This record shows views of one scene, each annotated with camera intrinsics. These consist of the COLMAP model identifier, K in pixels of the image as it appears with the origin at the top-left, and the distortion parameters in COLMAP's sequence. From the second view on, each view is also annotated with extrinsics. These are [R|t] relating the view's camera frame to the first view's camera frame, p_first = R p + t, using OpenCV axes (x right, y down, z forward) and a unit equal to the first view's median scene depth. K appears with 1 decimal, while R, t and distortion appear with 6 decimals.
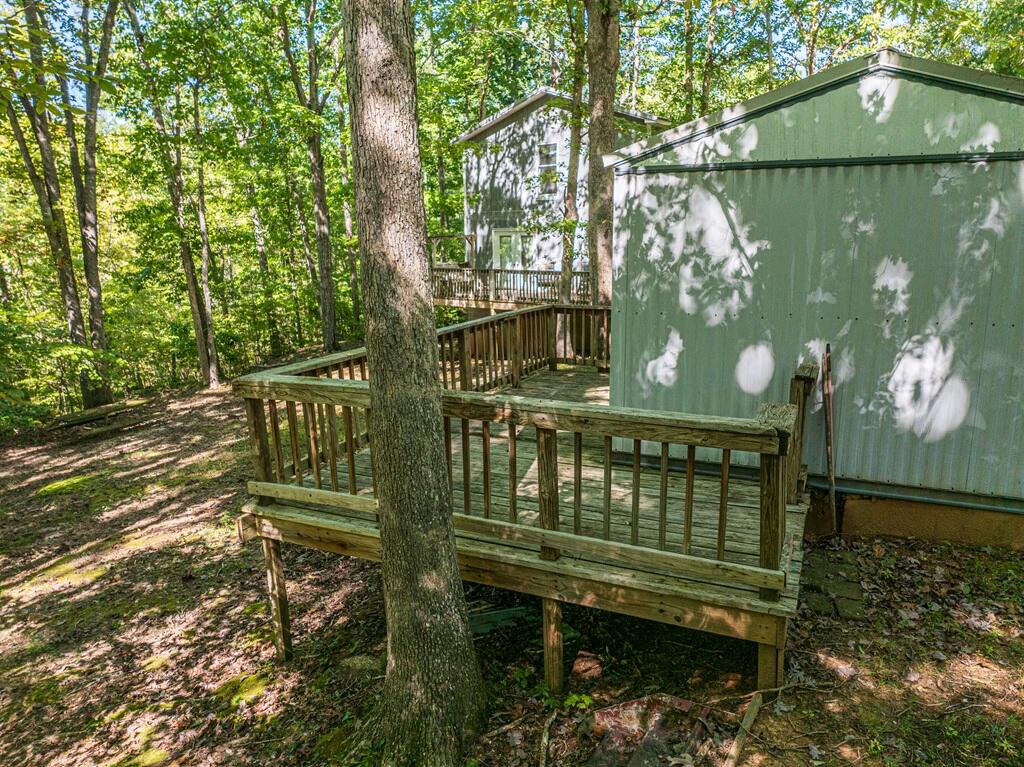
lens RADIAL K [[740.4, 0, 506.9], [0, 740.4, 385.4], [0, 0, 1]] dist [-0.049592, -0.001912]
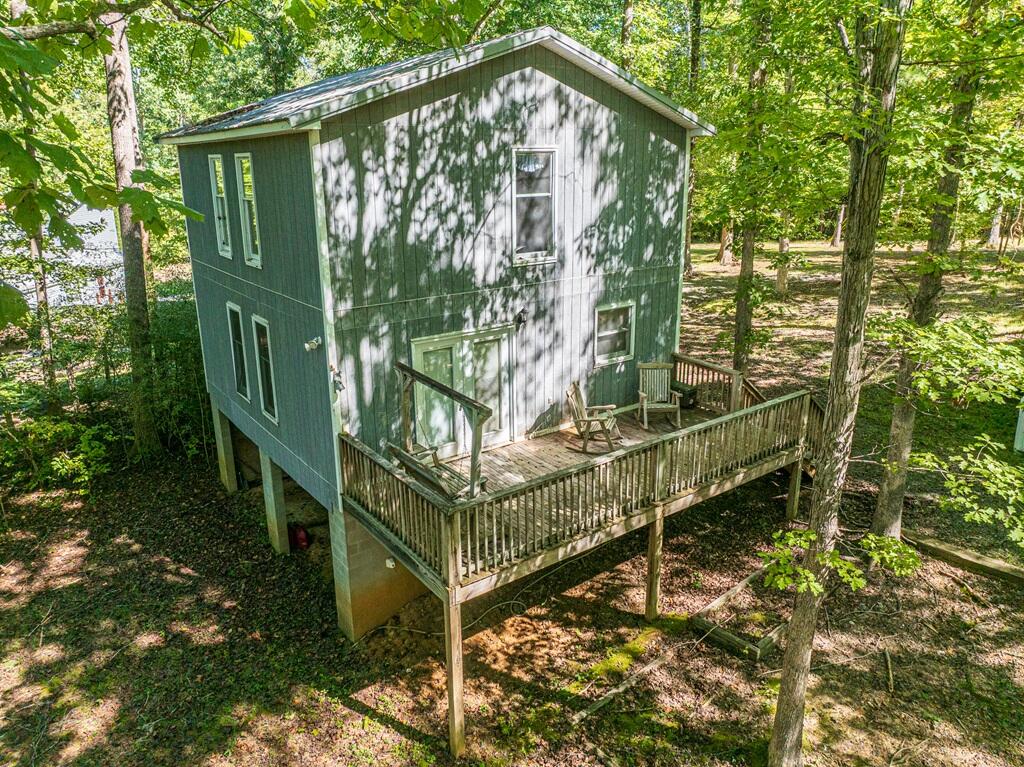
lens RADIAL K [[729.3, 0, 512.0], [0, 729.3, 383.5], [0, 0, 1]] dist [-0.036604, 0.001680]
pose [[0.268048, -0.268187, 0.925325, -0.408959], [0.201383, 0.954852, 0.218408, -0.277859], [-0.942122, 0.127801, 0.309955, 0.848914]]
